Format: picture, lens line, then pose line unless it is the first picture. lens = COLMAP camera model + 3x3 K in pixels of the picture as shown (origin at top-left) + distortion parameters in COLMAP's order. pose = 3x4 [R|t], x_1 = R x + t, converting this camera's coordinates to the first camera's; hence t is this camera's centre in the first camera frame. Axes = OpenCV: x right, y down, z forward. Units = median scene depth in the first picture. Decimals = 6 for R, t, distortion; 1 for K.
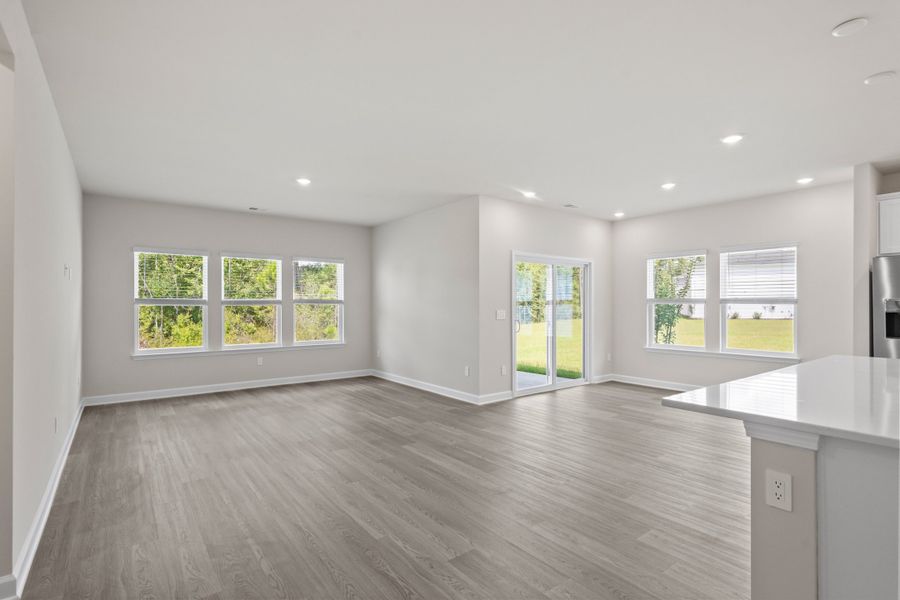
lens RADIAL K [[439.9, 0, 450.7], [0, 439.9, 304.8], [0, 0, 1]] dist [0.000339, -0.000384]
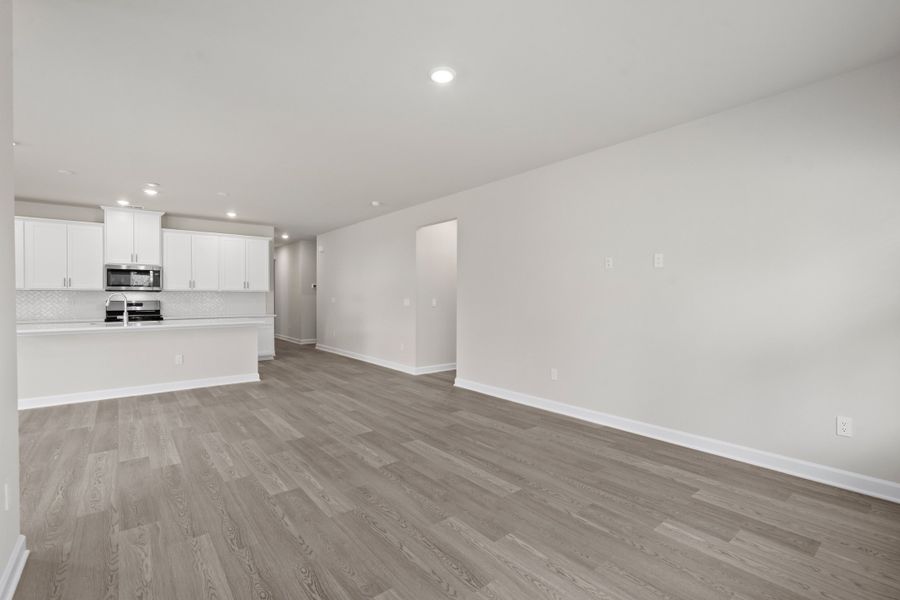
lens RADIAL K [[409.0, 0, 451.5], [0, 409.0, 299.3], [0, 0, 1]] dist [-0.009240, 0.000604]
pose [[-0.999364, 0.001285, -0.035635, -0.259163], [0.001112, 0.999987, 0.004878, 0.005937], [0.035640, 0.004836, -0.999353, 1.217899]]
